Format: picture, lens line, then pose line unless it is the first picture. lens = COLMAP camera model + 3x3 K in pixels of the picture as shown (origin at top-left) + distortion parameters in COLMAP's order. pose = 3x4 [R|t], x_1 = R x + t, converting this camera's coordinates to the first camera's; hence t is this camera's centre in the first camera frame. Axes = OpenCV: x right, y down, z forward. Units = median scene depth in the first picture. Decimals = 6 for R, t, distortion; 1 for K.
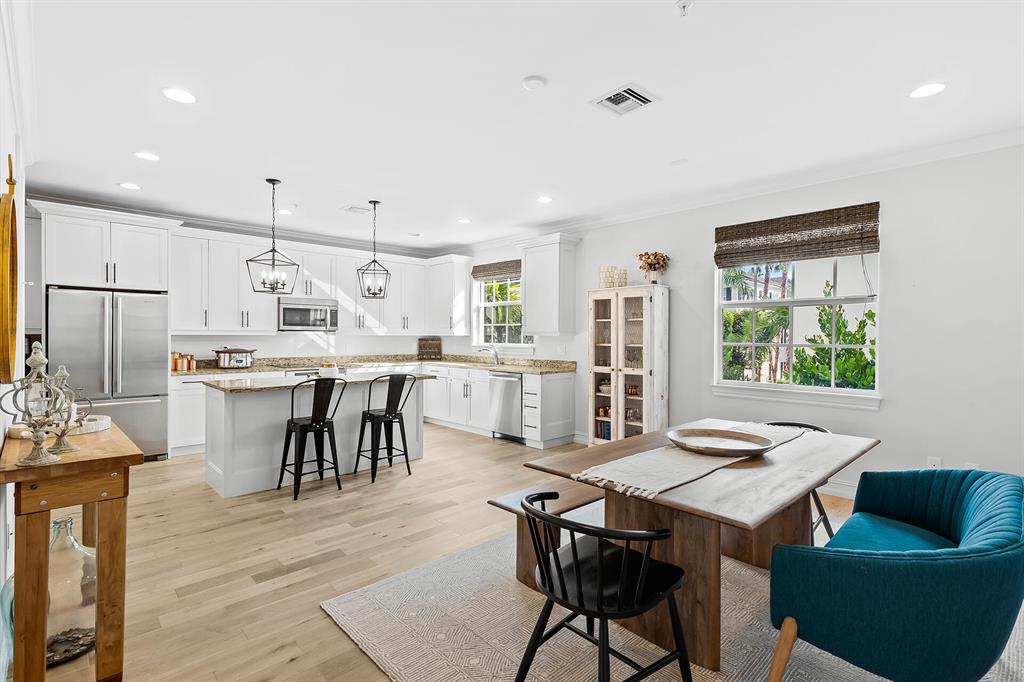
lens RADIAL K [[483.0, 0, 508.4], [0, 483.0, 342.4], [0, 0, 1]] dist [0.011253, -0.000701]
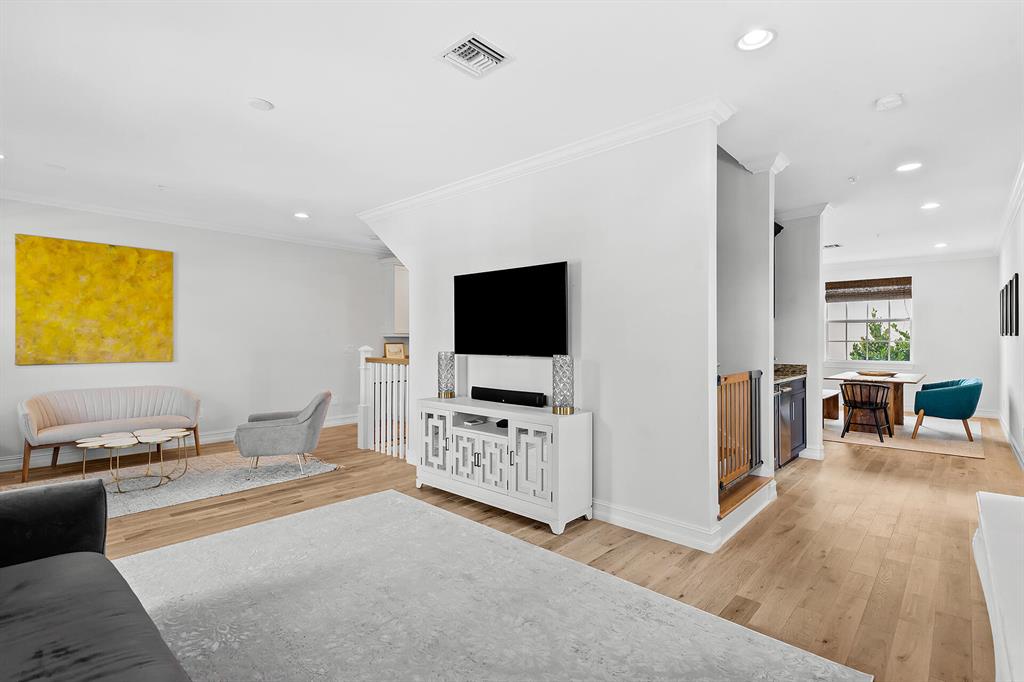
lens RADIAL K [[483.0, 0, 513.9], [0, 483.0, 342.0], [0, 0, 1]] dist [0.011253, -0.000701]
pose [[0.997223, -0.005475, 0.074267, -0.941834], [0.006503, 0.999886, -0.013606, 0.024240], [-0.074184, 0.014051, 0.997146, -0.837246]]
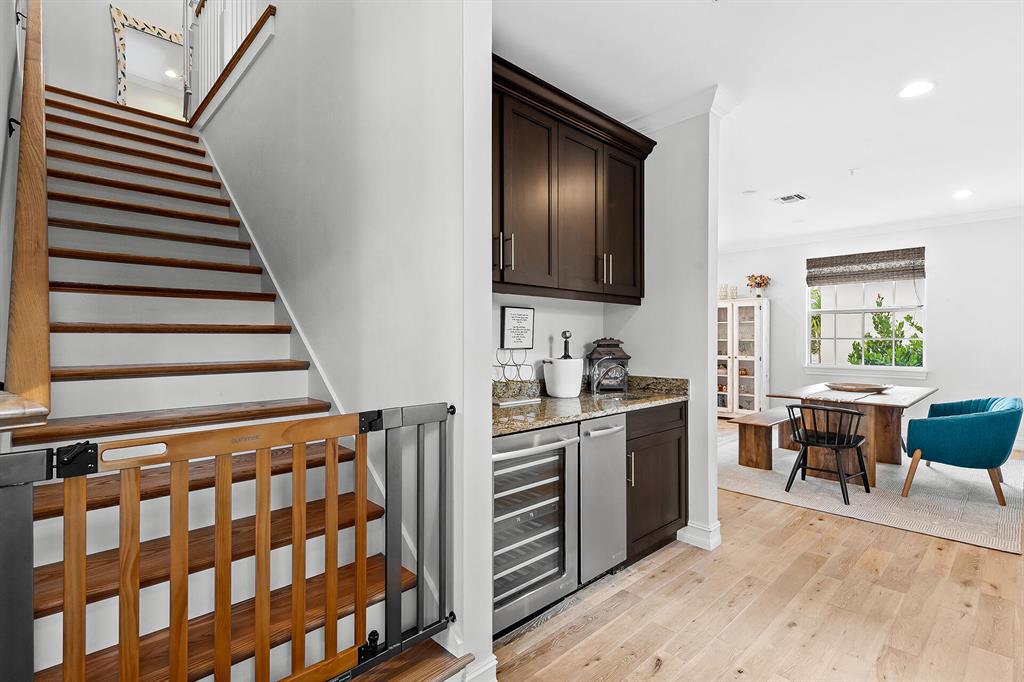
lens RADIAL K [[483.0, 0, 512.6], [0, 483.0, 341.3], [0, 0, 1]] dist [0.011253, -0.000701]
pose [[0.999932, -0.003954, 0.011002, -0.453638], [0.004071, 0.999935, -0.010641, 0.022540], [-0.010960, 0.010686, 0.999883, -0.429381]]
